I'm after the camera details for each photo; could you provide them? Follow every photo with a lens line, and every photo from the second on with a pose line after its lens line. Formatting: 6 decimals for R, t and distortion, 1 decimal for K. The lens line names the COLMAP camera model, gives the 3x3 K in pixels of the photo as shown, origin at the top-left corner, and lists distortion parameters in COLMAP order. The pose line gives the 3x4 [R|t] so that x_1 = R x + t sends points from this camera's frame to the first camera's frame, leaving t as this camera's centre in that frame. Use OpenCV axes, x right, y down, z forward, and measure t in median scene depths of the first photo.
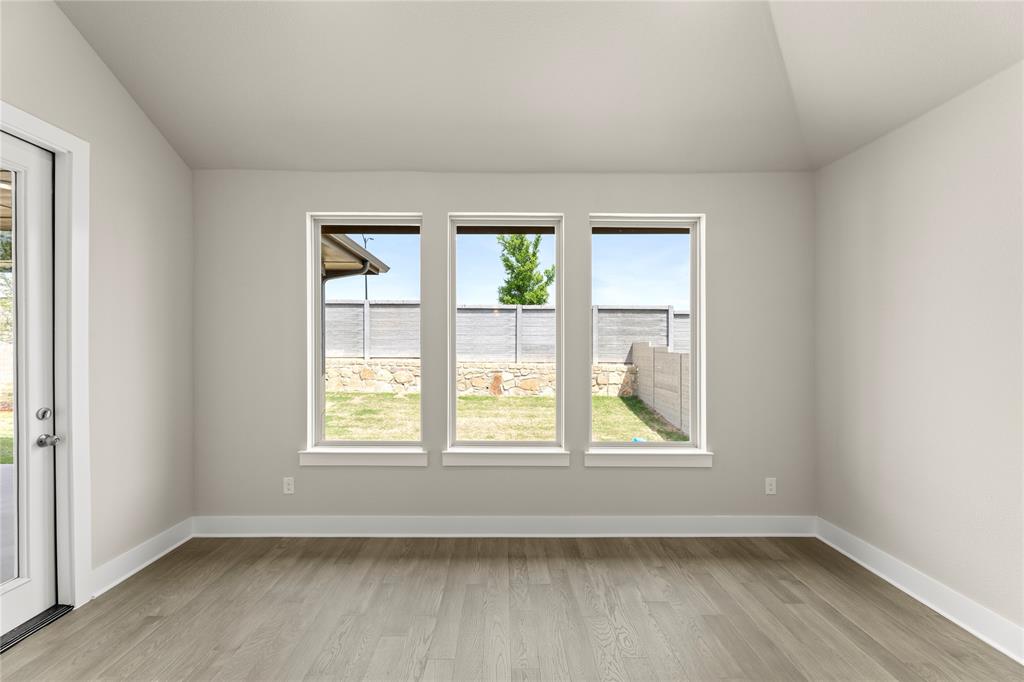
lens RADIAL K [[410.1, 0, 515.9], [0, 410.1, 344.1], [0, 0, 1]] dist [-0.000990, 0.000554]
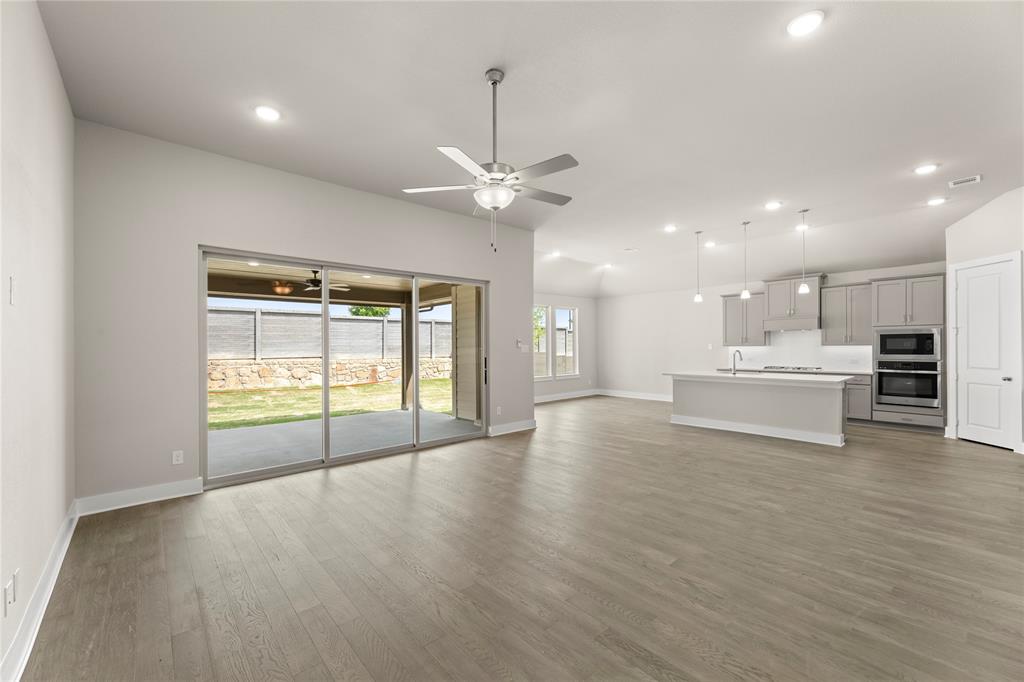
lens RADIAL K [[410.1, 0, 515.0], [0, 410.1, 343.9], [0, 0, 1]] dist [-0.000990, 0.000554]
pose [[0.756657, -0.008690, 0.653754, -0.609813], [0.009267, 0.999954, 0.002566, -0.005017], [-0.653746, 0.004117, 0.756703, -0.360310]]
